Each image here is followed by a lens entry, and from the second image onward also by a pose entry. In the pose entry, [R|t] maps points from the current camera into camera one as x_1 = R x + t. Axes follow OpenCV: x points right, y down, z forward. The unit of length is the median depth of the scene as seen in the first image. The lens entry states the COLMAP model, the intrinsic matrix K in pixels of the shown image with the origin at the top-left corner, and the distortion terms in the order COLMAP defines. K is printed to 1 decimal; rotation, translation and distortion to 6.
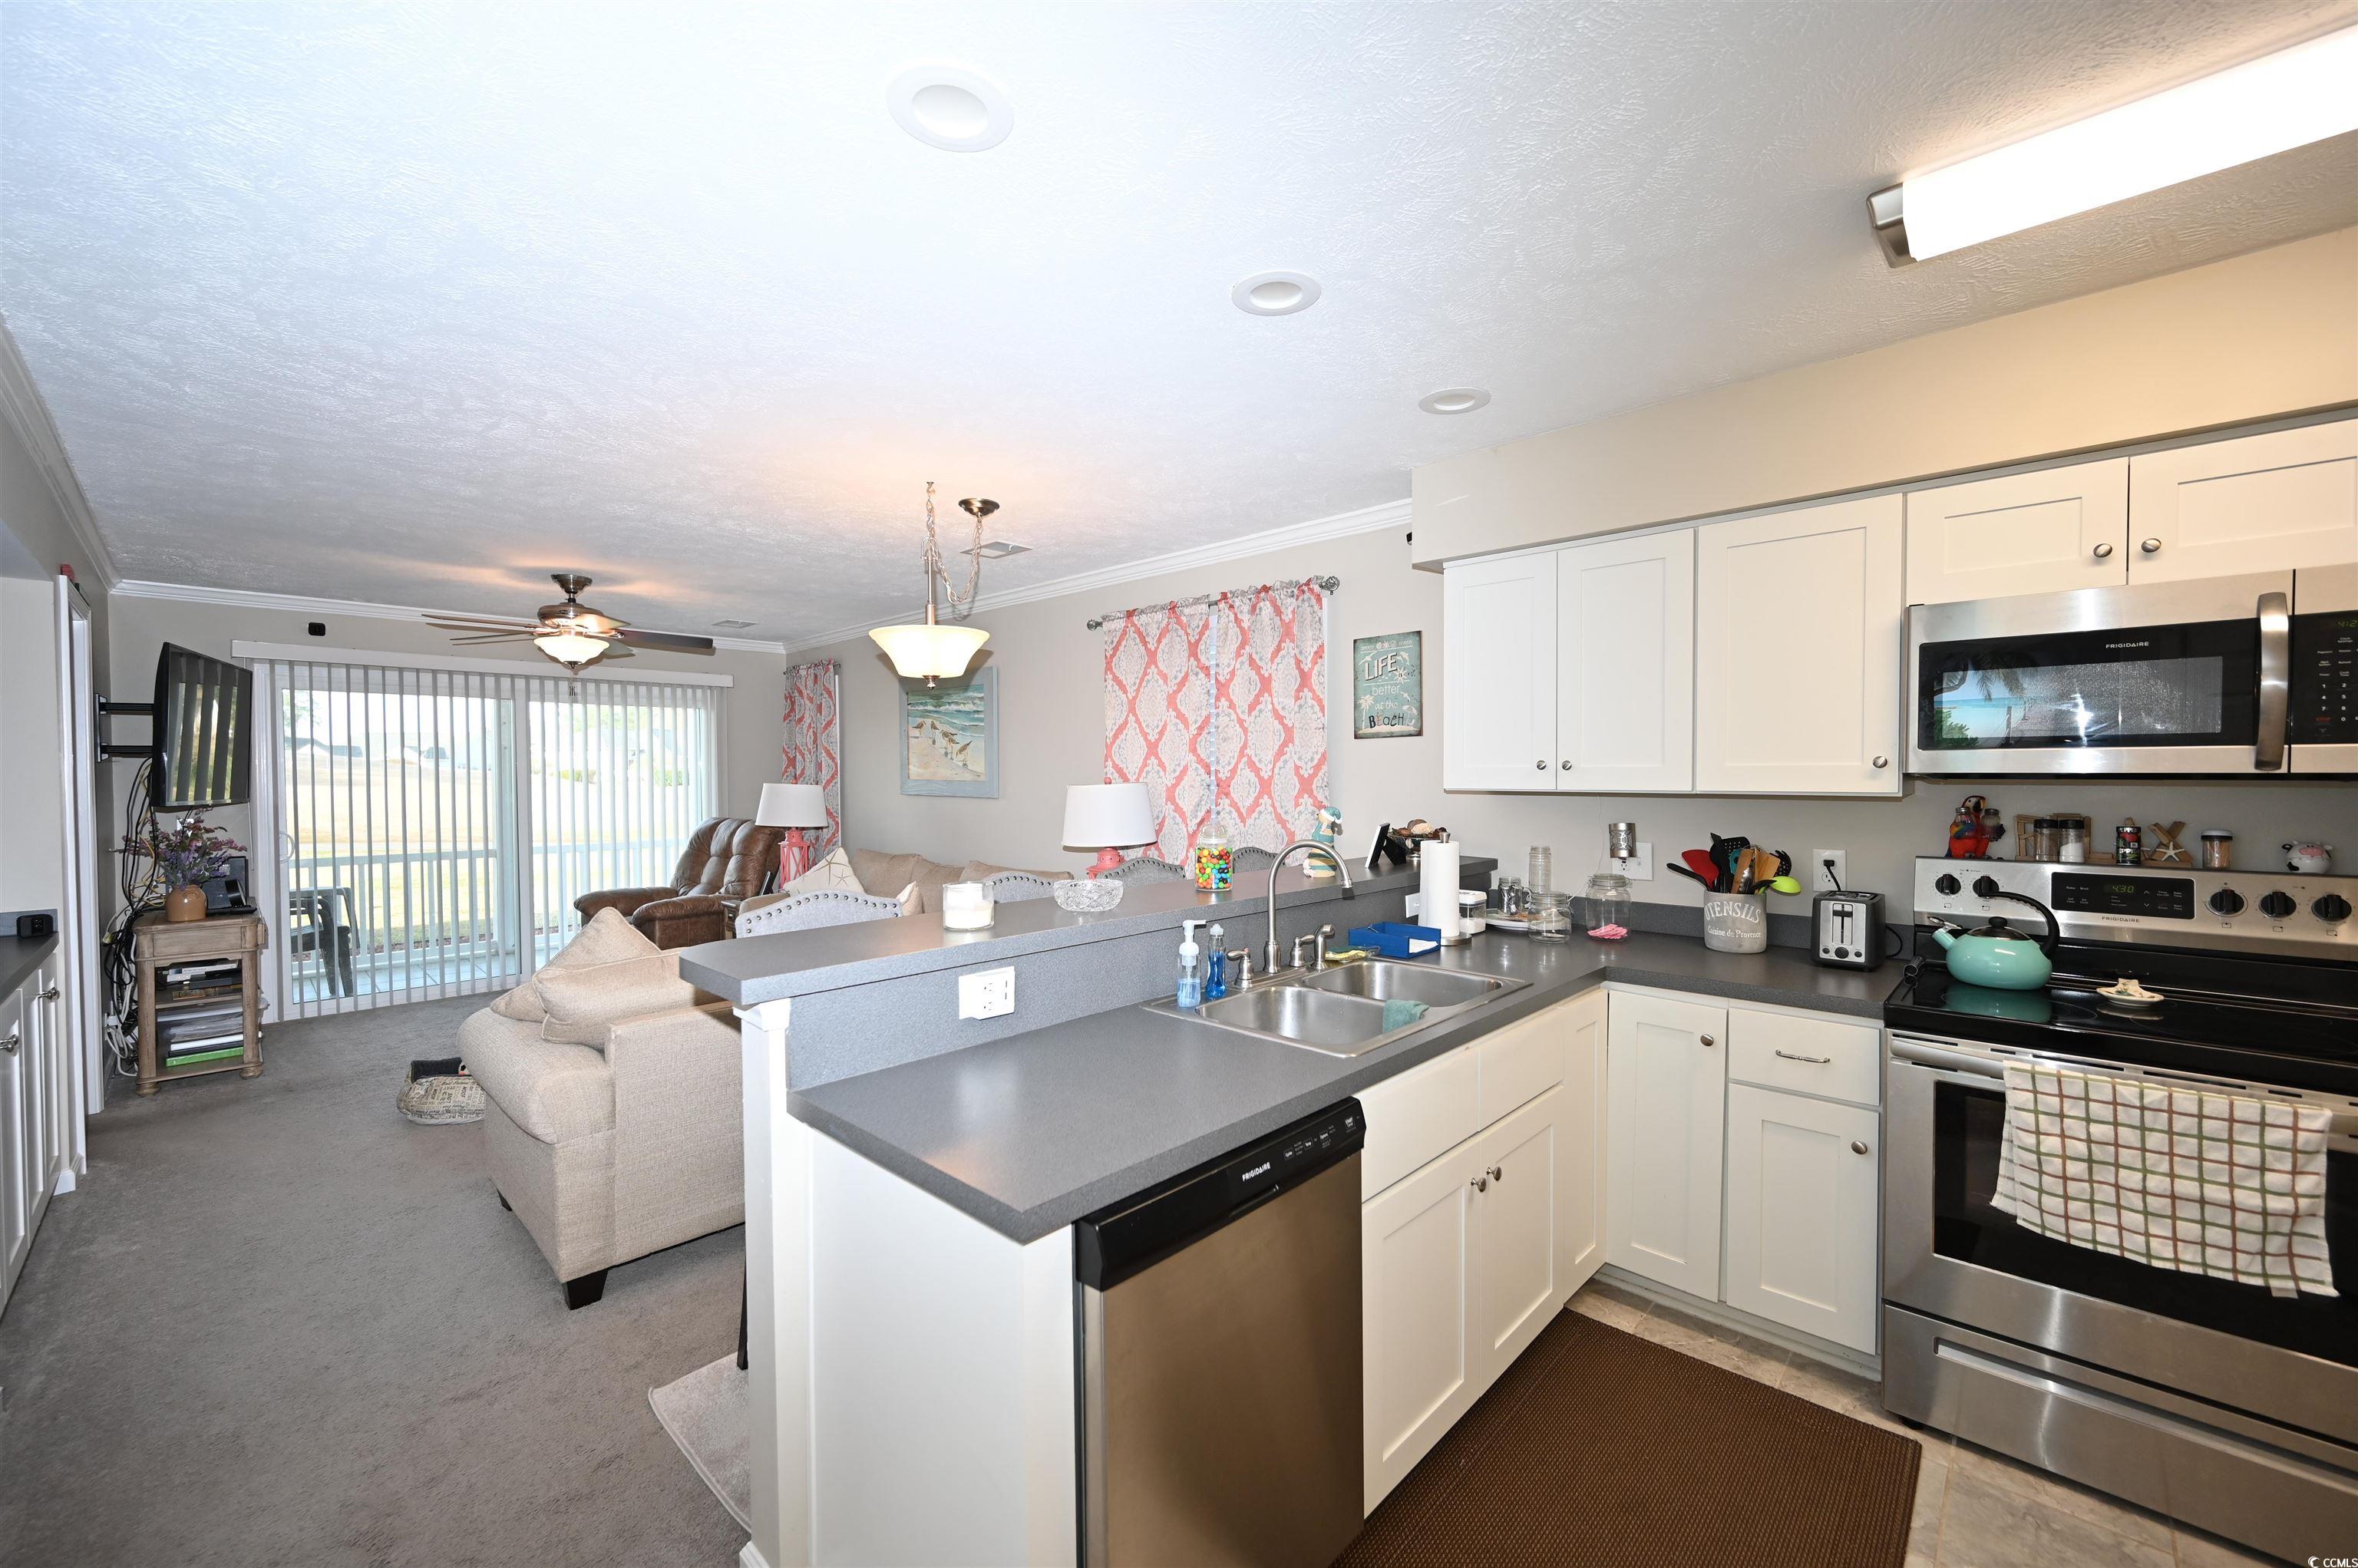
lens RADIAL K [[928.0, 0, 1175.1], [0, 928.0, 789.7], [0, 0, 1]] dist [-0.001097, 0.000422]
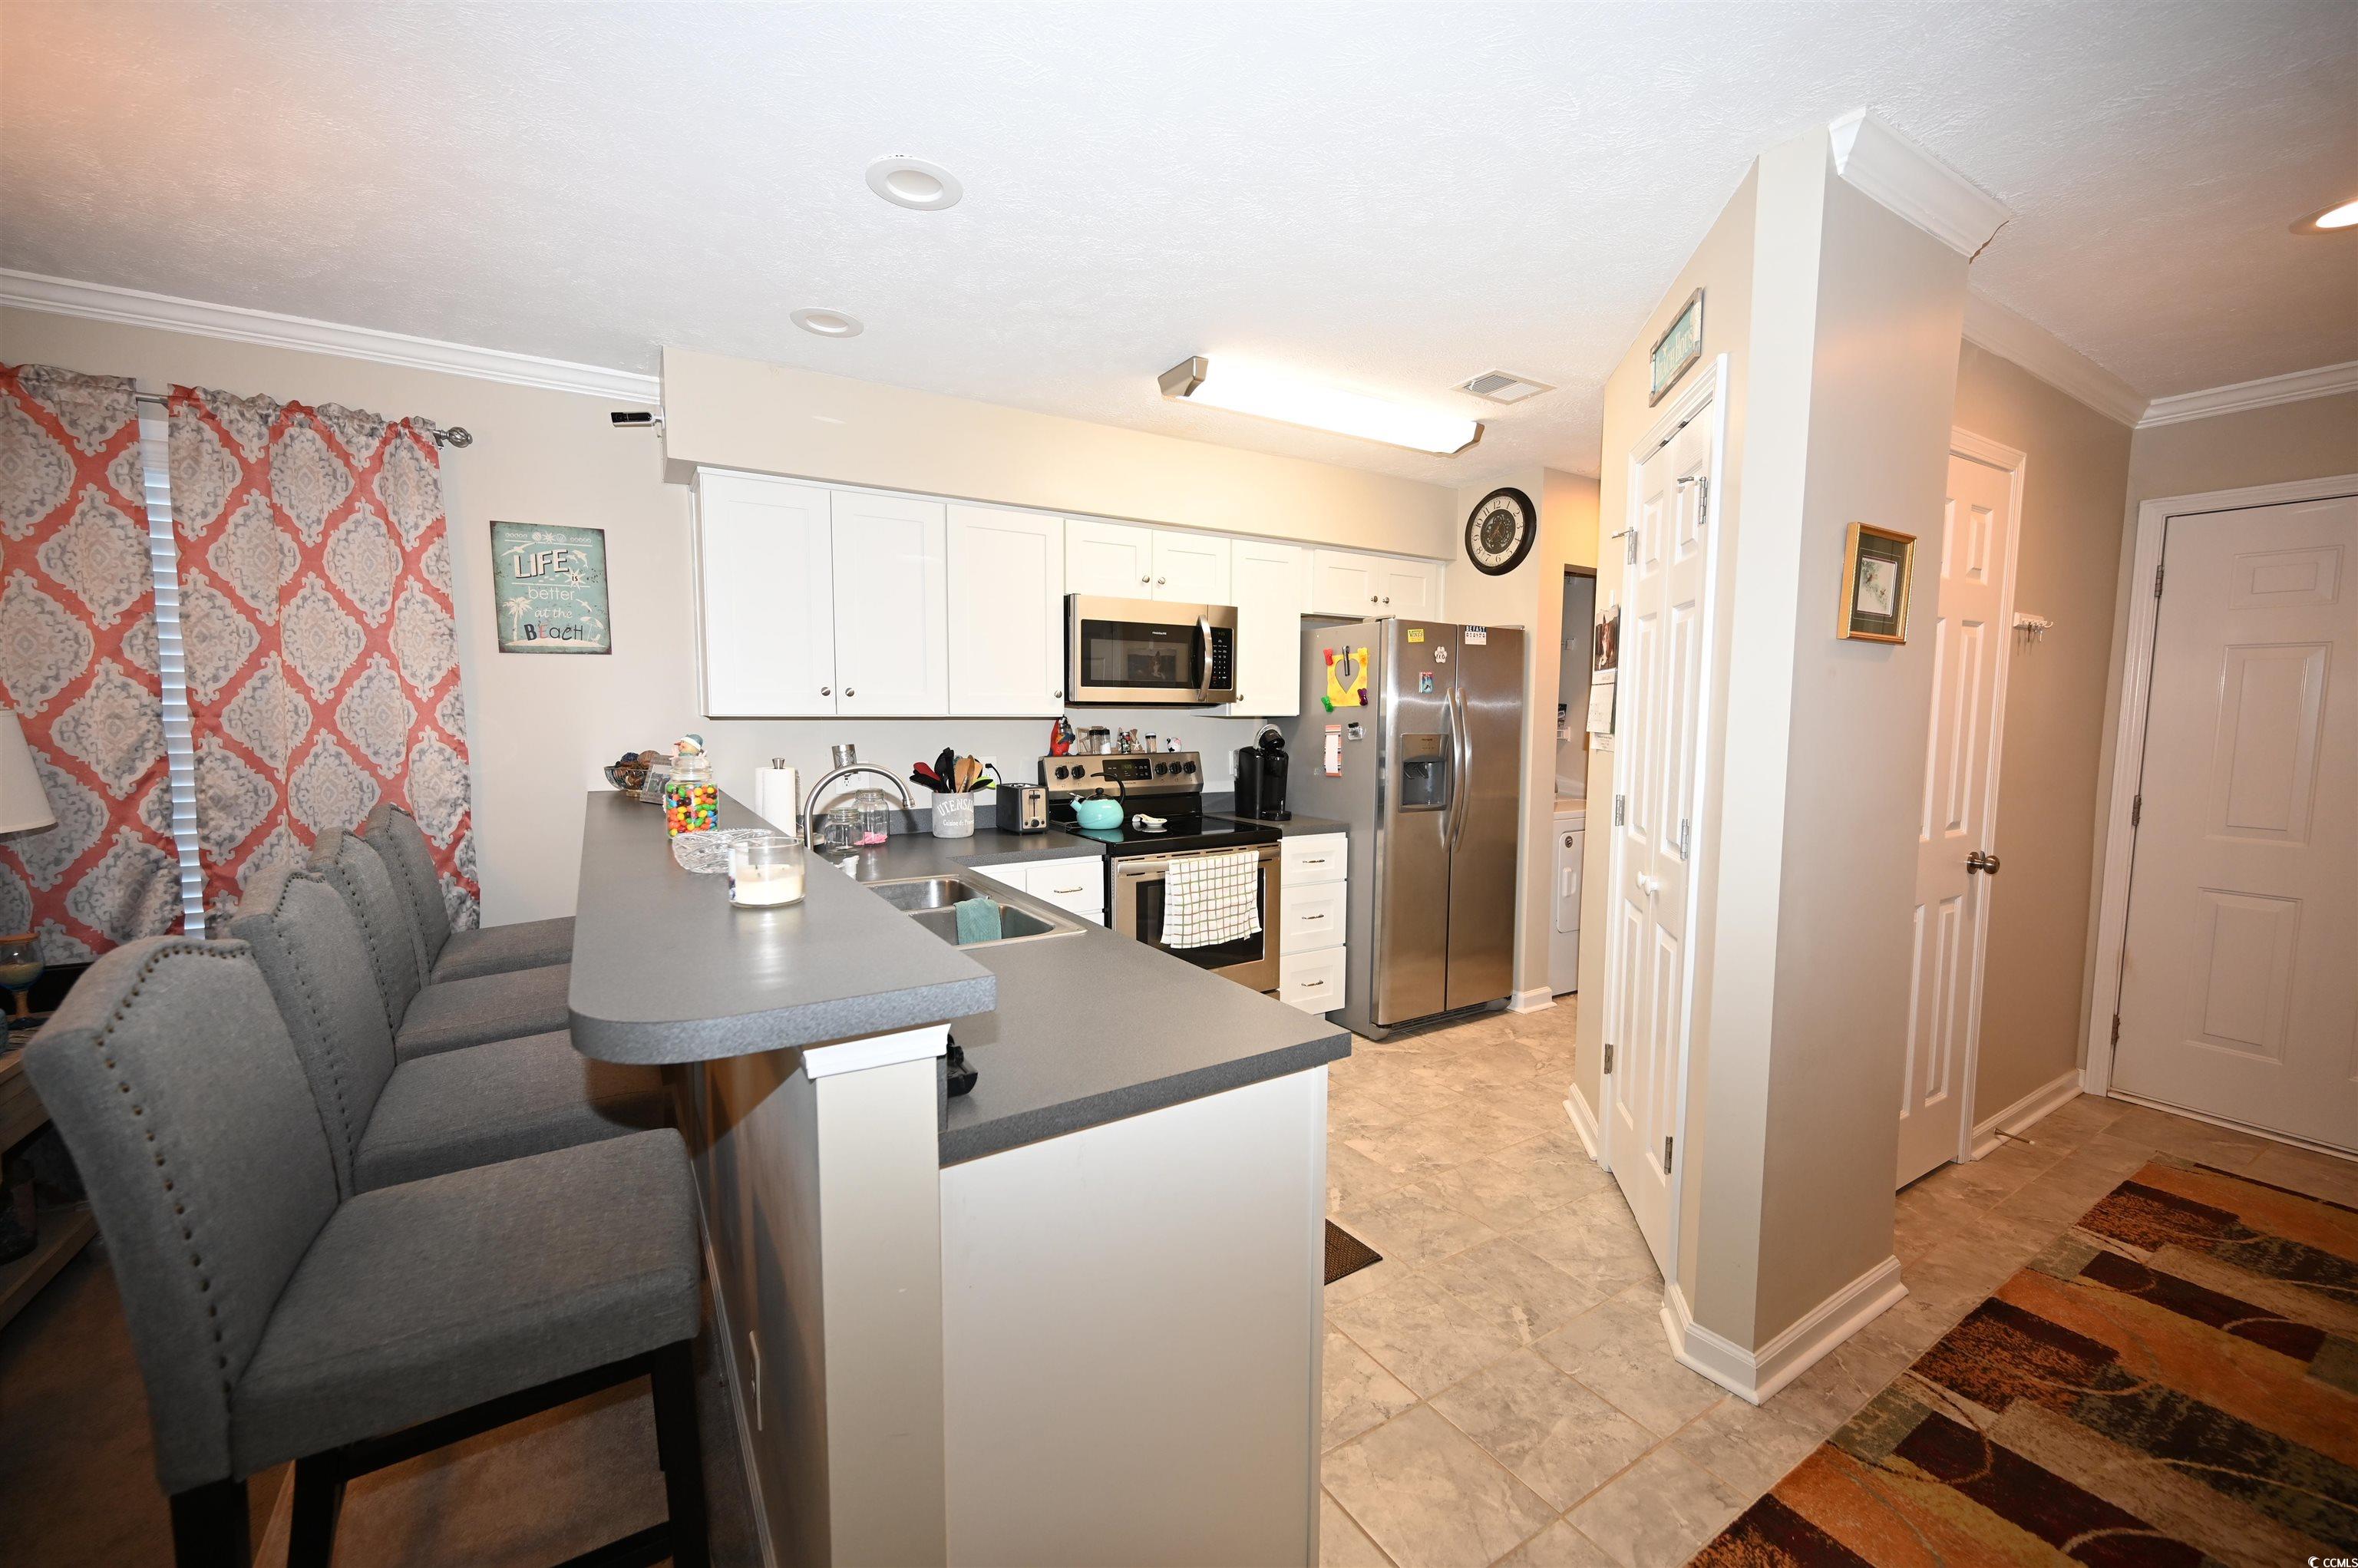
lens RADIAL K [[928.0, 0, 1168.0], [0, 928.0, 789.7], [0, 0, 1]] dist [-0.001097, 0.000422]
pose [[0.253547, -0.080265, 0.963987, -0.392866], [0.013862, 0.996751, 0.079347, 0.004897], [-0.967224, -0.006756, 0.253836, 0.253328]]
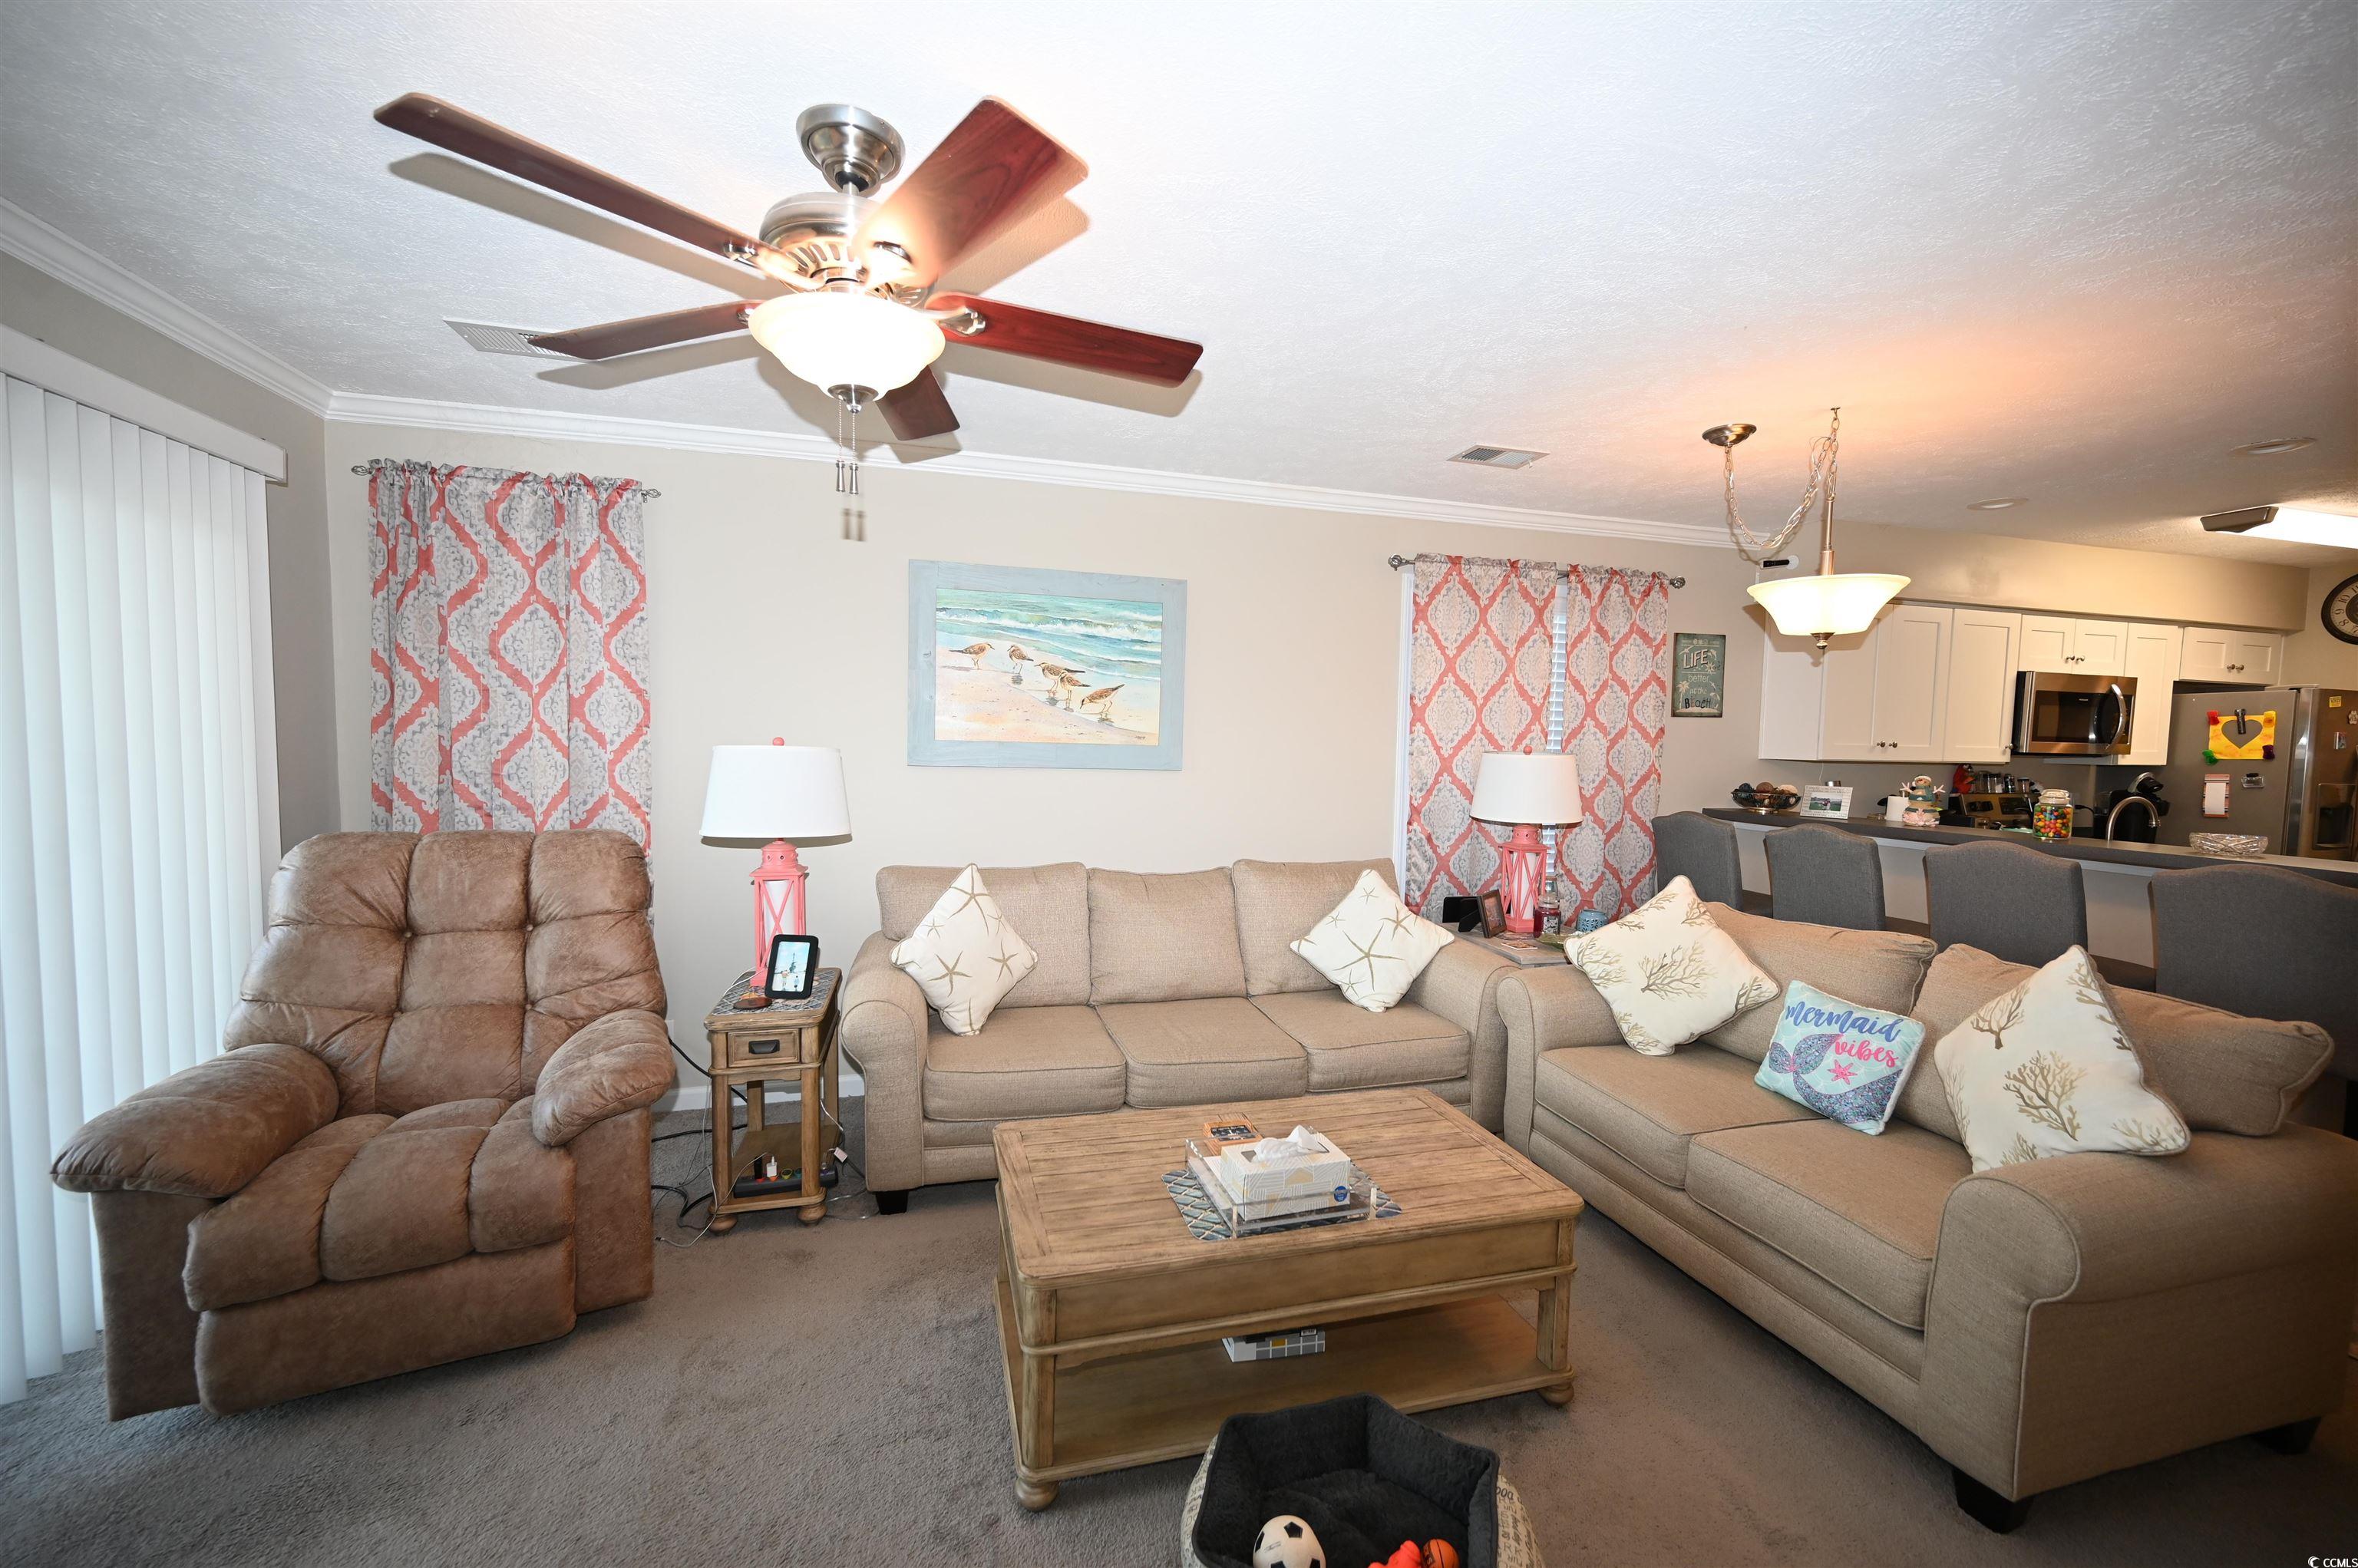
lens RADIAL K [[928.0, 0, 1174.2], [0, 928.0, 795.2], [0, 0, 1]] dist [-0.001097, 0.000422]
pose [[0.510699, -0.039183, 0.858866, -1.094825], [-0.004304, 0.998832, 0.048127, -0.008084], [-0.859749, -0.028275, 0.509934, 0.886499]]
